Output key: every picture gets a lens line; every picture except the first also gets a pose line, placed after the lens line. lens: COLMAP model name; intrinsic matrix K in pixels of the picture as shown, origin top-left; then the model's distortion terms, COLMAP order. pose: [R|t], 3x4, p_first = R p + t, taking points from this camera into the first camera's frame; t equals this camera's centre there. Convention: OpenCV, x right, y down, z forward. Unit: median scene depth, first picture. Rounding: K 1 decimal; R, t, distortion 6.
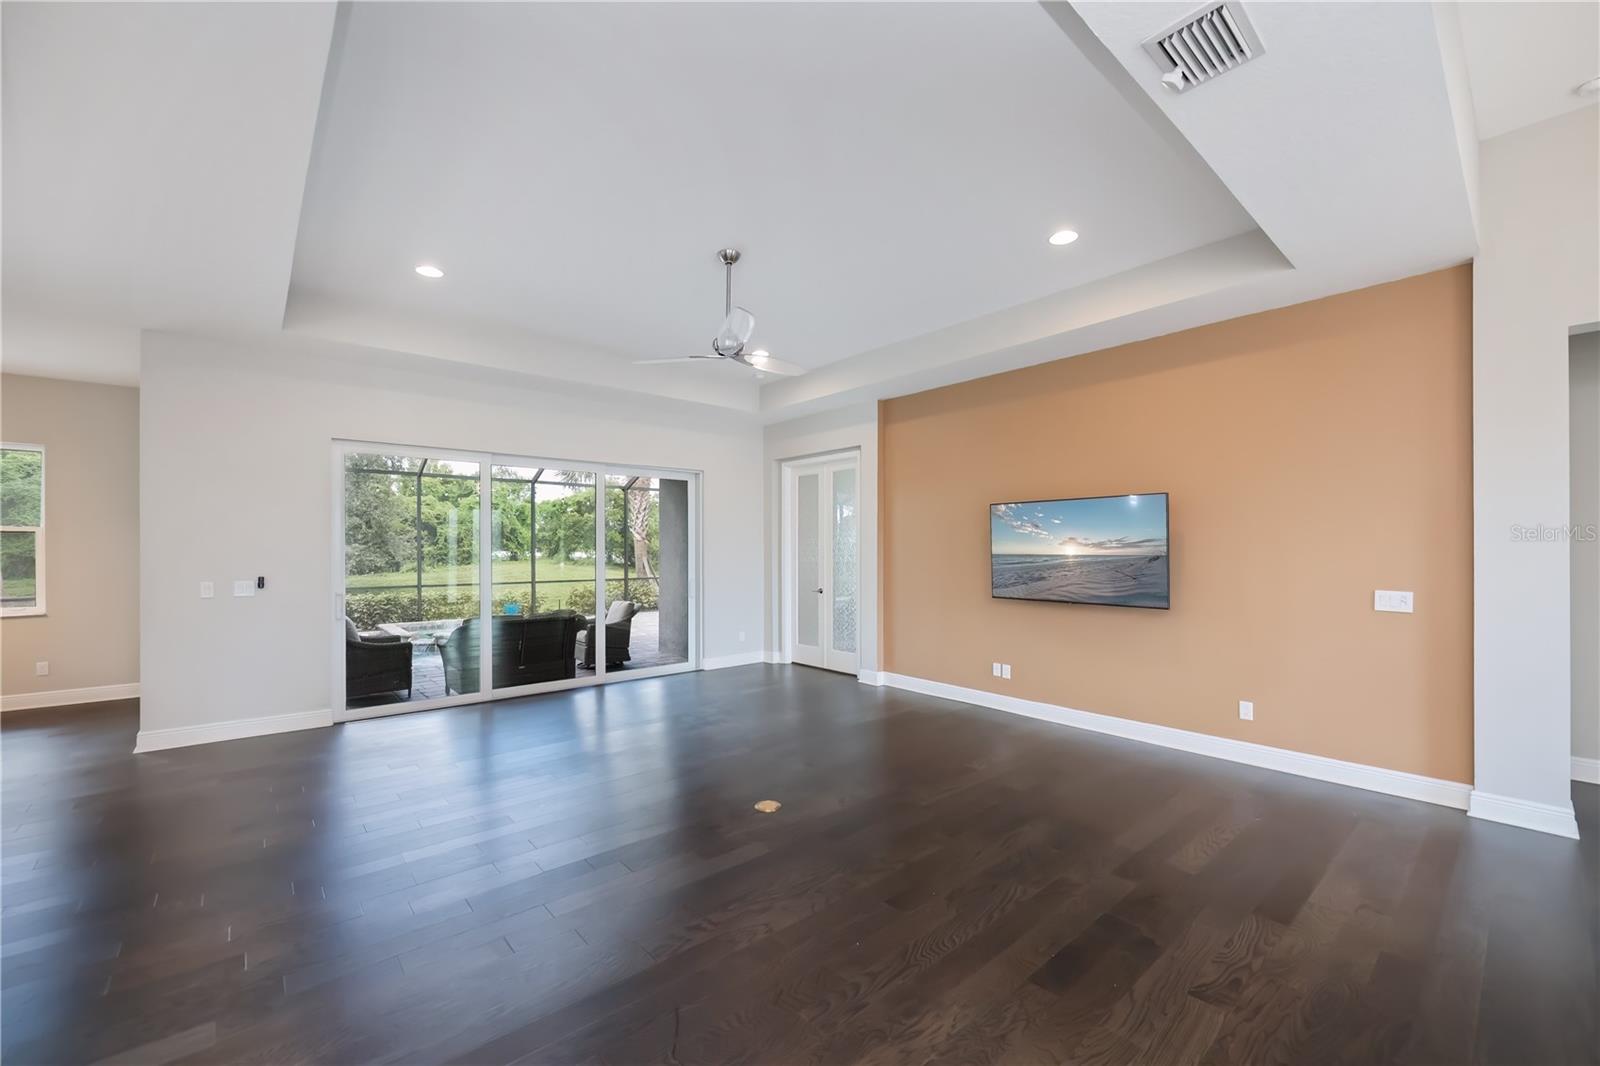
lens RADIAL K [[672.6, 0, 798.3], [0, 672.6, 544.8], [0, 0, 1]] dist [-0.002288, -0.000482]
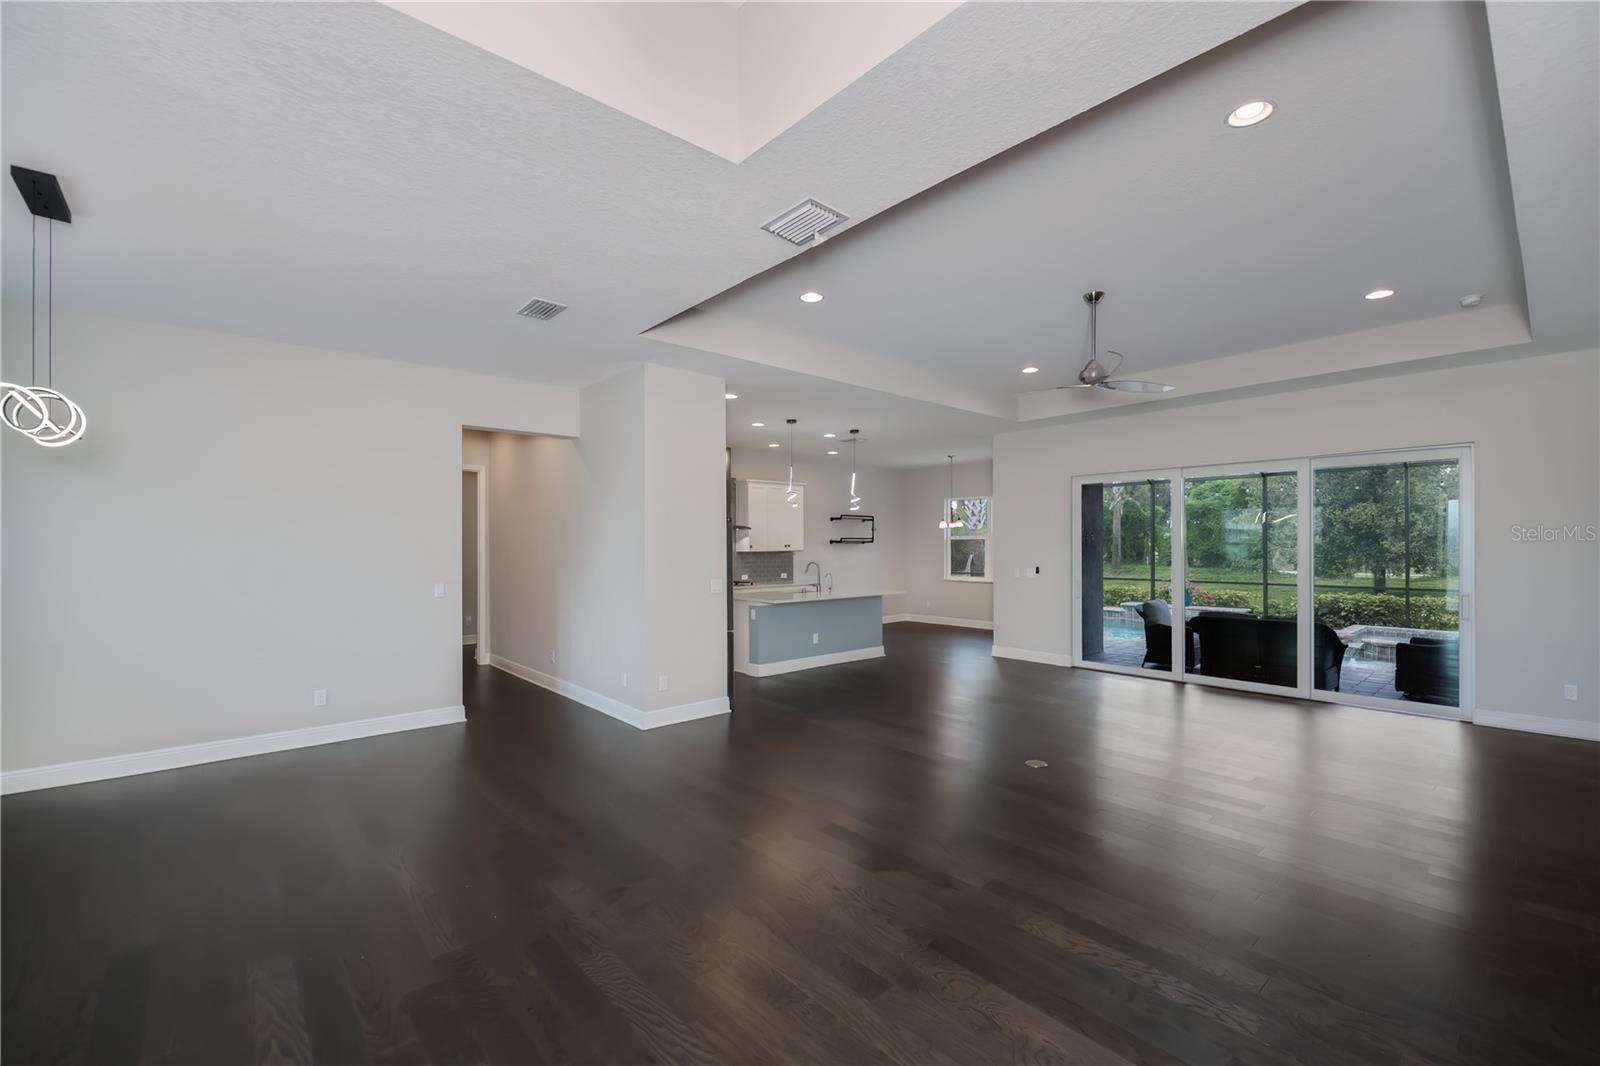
lens RADIAL K [[673.1, 0, 802.6], [0, 673.1, 542.0], [0, 0, 1]] dist [0.000793, -0.004548]
pose [[0.032652, -0.000405, -0.999467, 0.656414], [0.003084, 0.999995, -0.000304, -0.010993], [0.999462, -0.003072, 0.032653, 0.305646]]
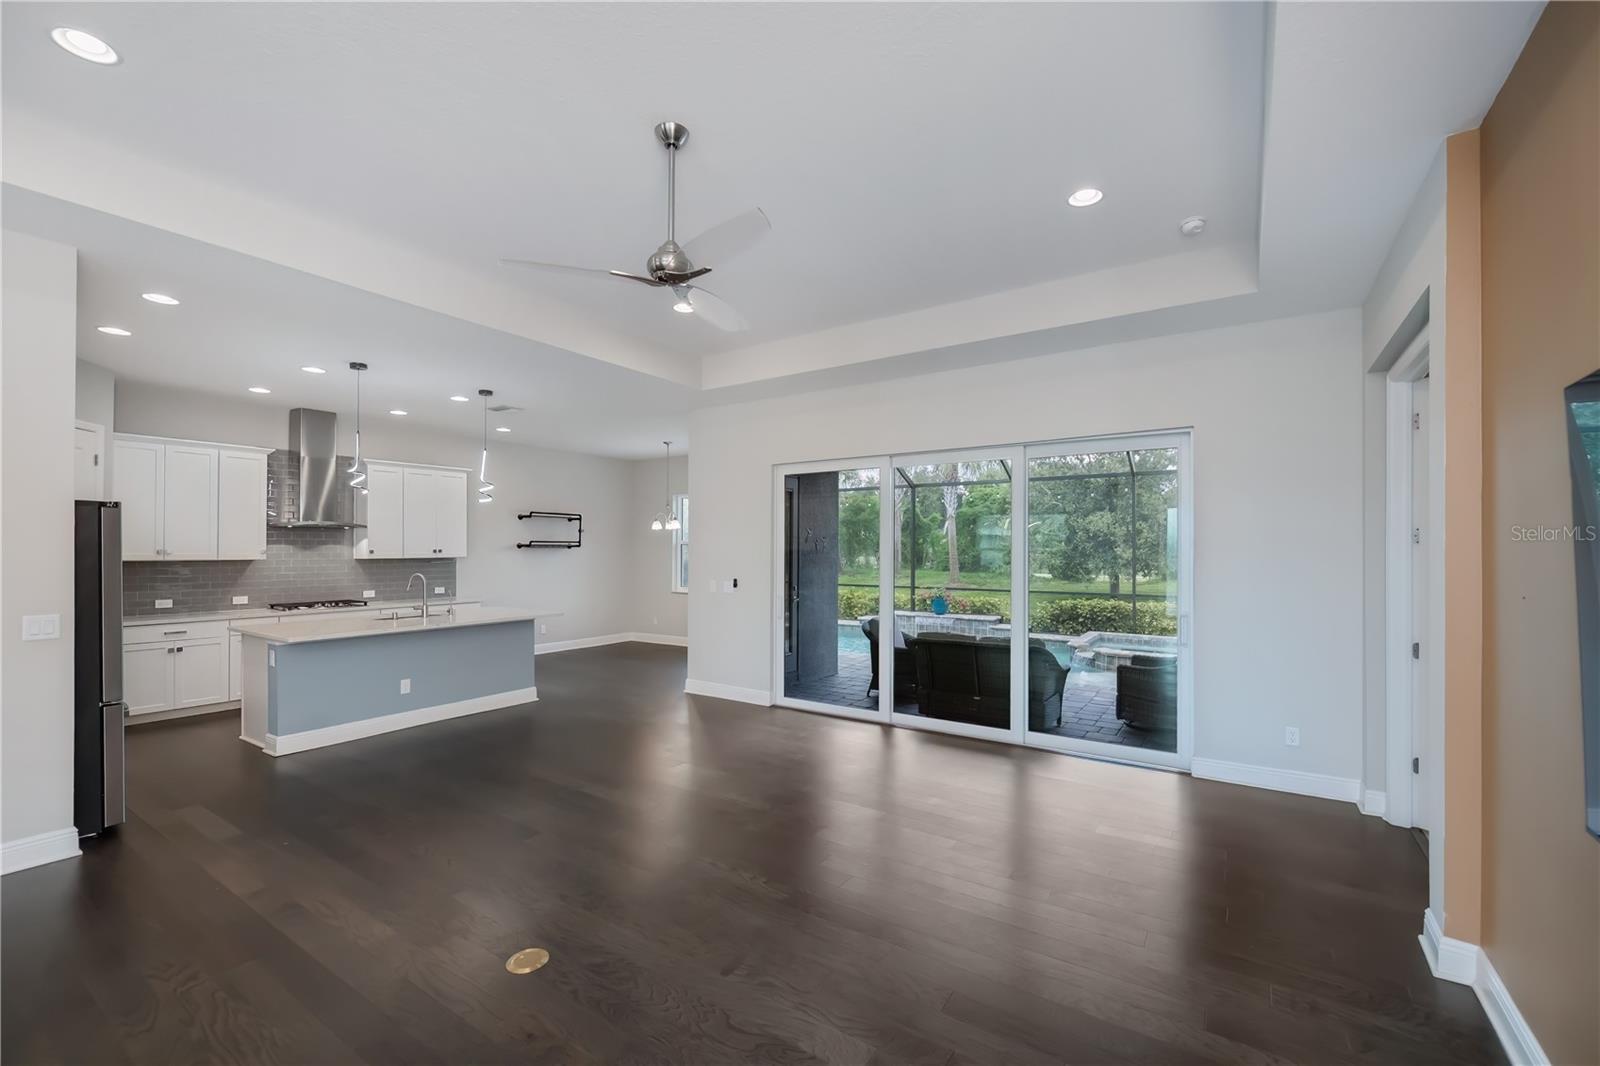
lens RADIAL K [[661.8, 0, 800.0], [0, 661.8, 544.7], [0, 0, 1]] dist [-0.001761, -0.000246]
pose [[0.286381, -0.002055, -0.958113, 0.368780], [-0.001987, 0.999994, -0.002738, -0.011464], [0.958114, 0.002688, 0.286376, 0.604507]]
